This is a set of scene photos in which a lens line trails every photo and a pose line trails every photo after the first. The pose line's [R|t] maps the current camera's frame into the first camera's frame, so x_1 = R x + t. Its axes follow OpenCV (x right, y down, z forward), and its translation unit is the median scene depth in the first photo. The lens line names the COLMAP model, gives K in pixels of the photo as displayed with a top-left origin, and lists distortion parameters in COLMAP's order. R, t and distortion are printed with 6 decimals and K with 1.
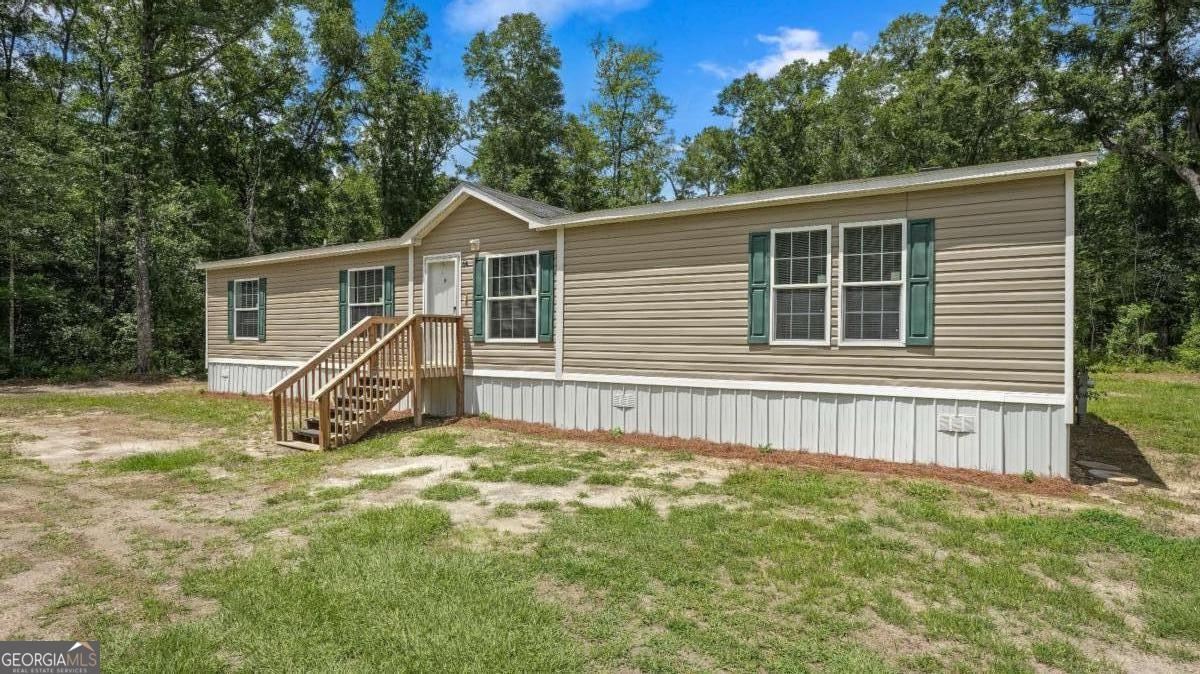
lens RADIAL K [[644.2, 0, 602.9], [0, 644.2, 347.2], [0, 0, 1]] dist [-0.035680, 0.004215]
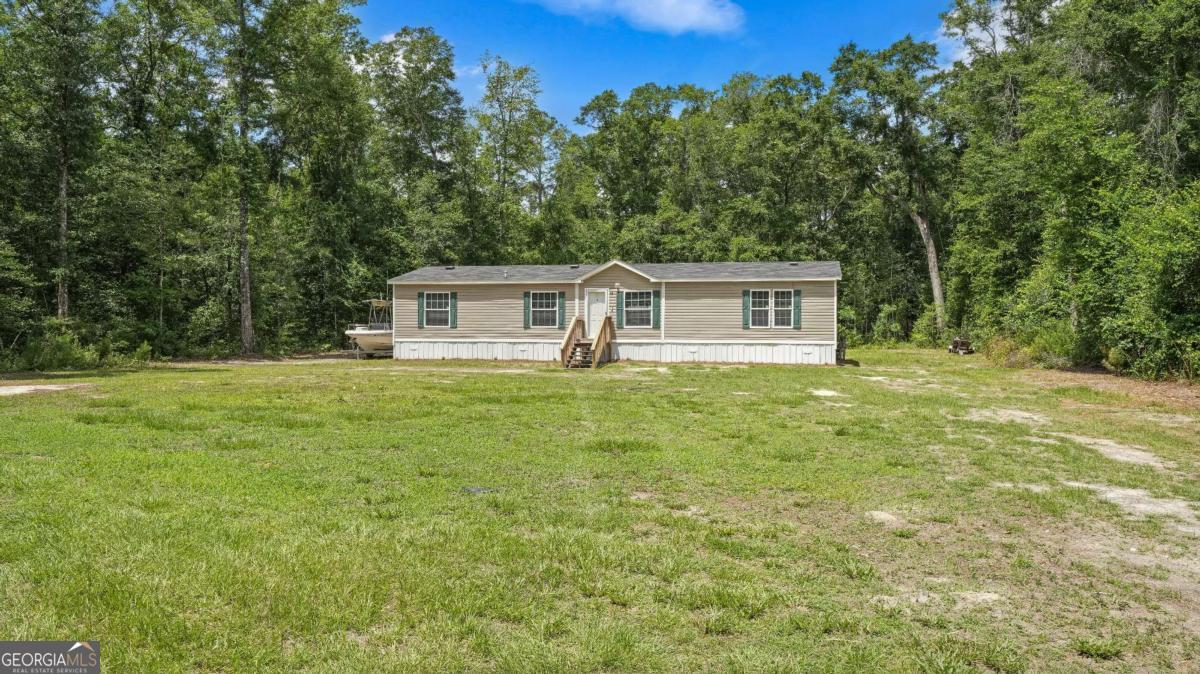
lens RADIAL K [[974.5, 0, 598.1], [0, 974.5, 330.2], [0, 0, 1]] dist [0.003065, -0.000698]
pose [[0.934828, -0.001429, 0.355098, -1.593823], [0.006118, 0.999908, -0.012081, 0.045250], [-0.355049, 0.013466, 0.934751, -2.365222]]
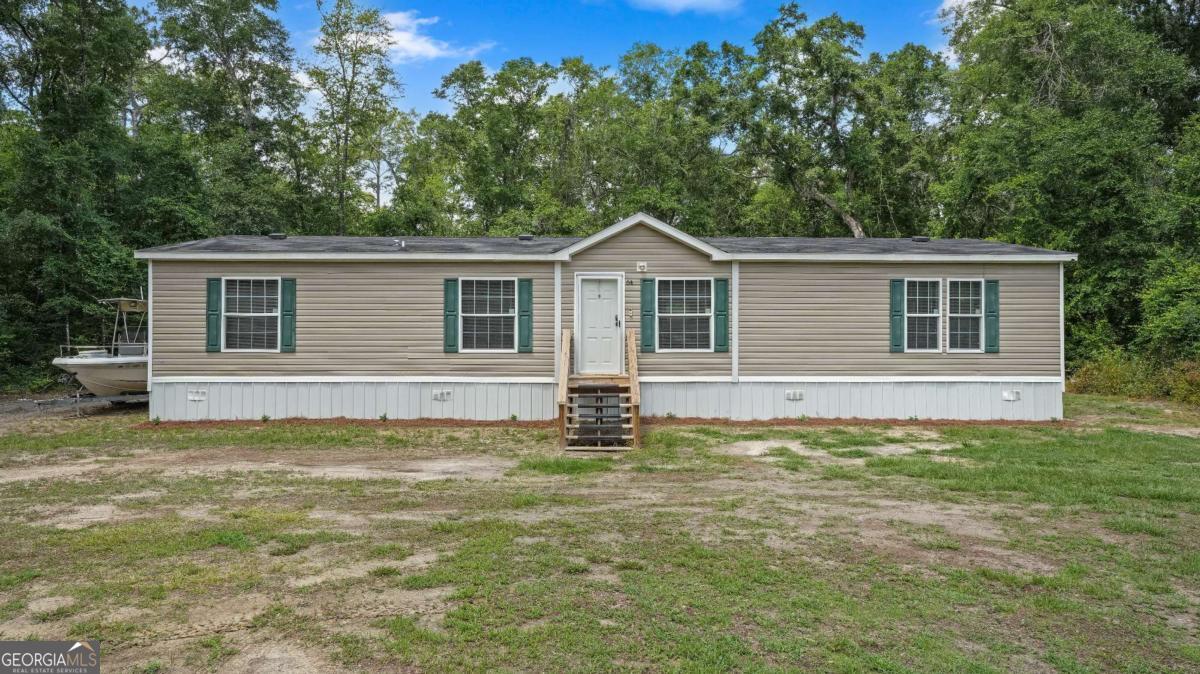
lens RADIAL K [[787.3, 0, 597.8], [0, 787.3, 331.8], [0, 0, 1]] dist [0.005426, 0.003954]
pose [[0.816226, 0.007358, 0.577685, -1.137623], [0.010815, 0.999549, -0.028012, -0.006254], [-0.577631, 0.029112, 0.815779, -0.093653]]
